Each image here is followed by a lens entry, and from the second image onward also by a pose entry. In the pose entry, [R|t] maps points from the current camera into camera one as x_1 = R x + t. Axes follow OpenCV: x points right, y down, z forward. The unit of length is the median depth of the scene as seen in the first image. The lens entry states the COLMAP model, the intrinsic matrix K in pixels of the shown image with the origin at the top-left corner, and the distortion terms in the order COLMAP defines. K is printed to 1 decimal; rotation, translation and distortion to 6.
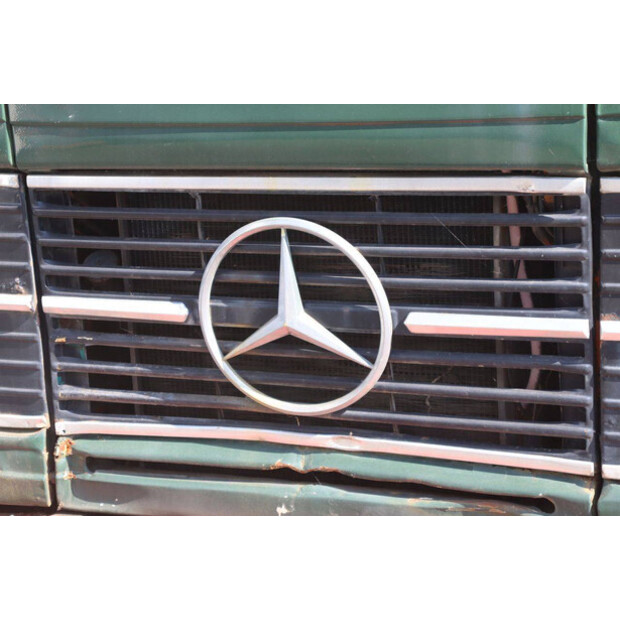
lens RADIAL K [[1494.5, 0, 310.0], [0, 1494.5, 310.0], [0, 0, 1]] dist [0.461990, -0.000705]
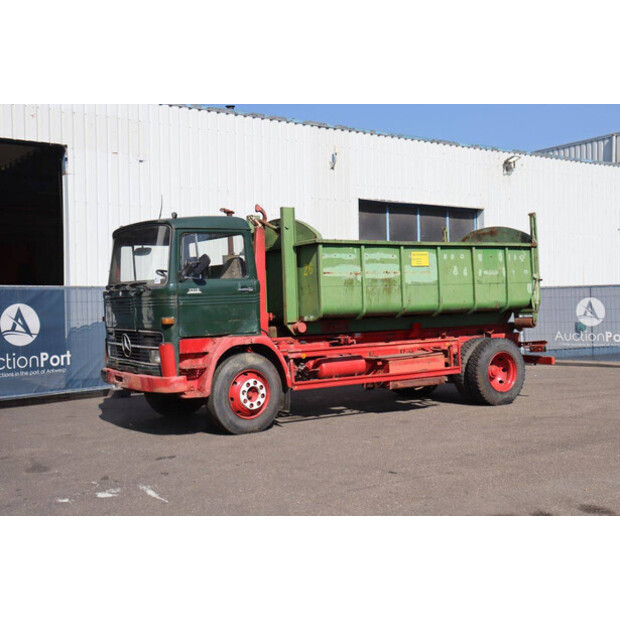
lens RADIAL K [[813.8, 0, 295.9], [0, 813.8, 307.7], [0, 0, 1]] dist [0.024683, 0.067729]
pose [[0.801481, 0.021126, -0.597648, 3.517551], [-0.108954, 0.987808, -0.111195, 0.203526], [0.588012, 0.154236, 0.794011, -2.151206]]
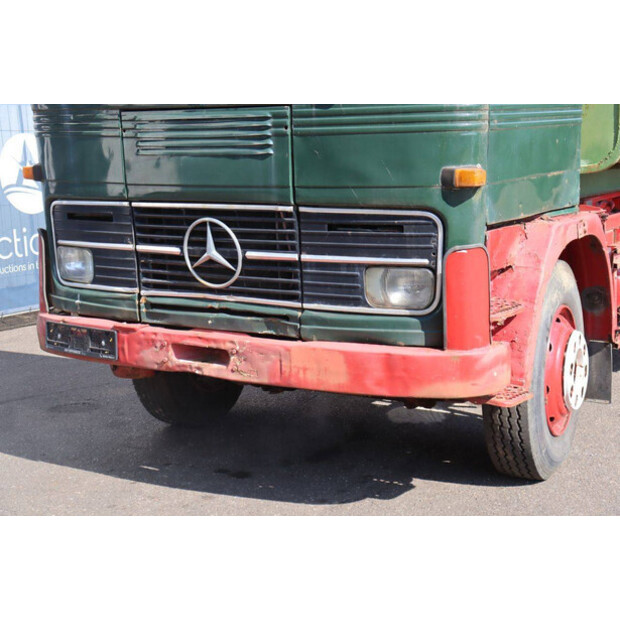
lens RADIAL K [[1094.7, 0, 310.0], [0, 1094.7, 310.0], [0, 0, 1]] dist [0.171263, 0.024879]
pose [[0.982900, 0.043395, -0.178952, 0.546694], [-0.045825, 0.998905, -0.009468, 0.123872], [0.178346, 0.017506, 0.983812, -1.019989]]
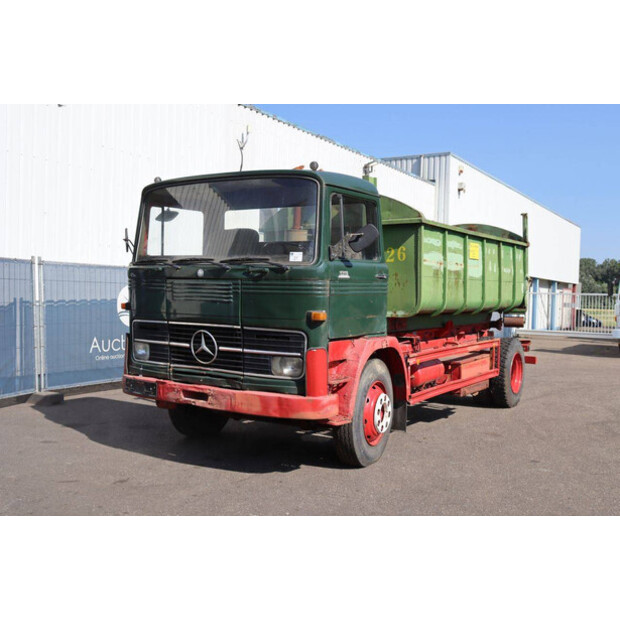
lens RADIAL K [[685.1, 0, 310.0], [0, 685.1, 310.0], [0, 0, 1]] dist [-0.023376, 0.010878]
pose [[0.978481, 0.061800, -0.196864, 0.921764], [-0.089481, 0.986801, -0.134972, 0.188361], [0.185924, 0.149683, 0.971096, -1.582646]]
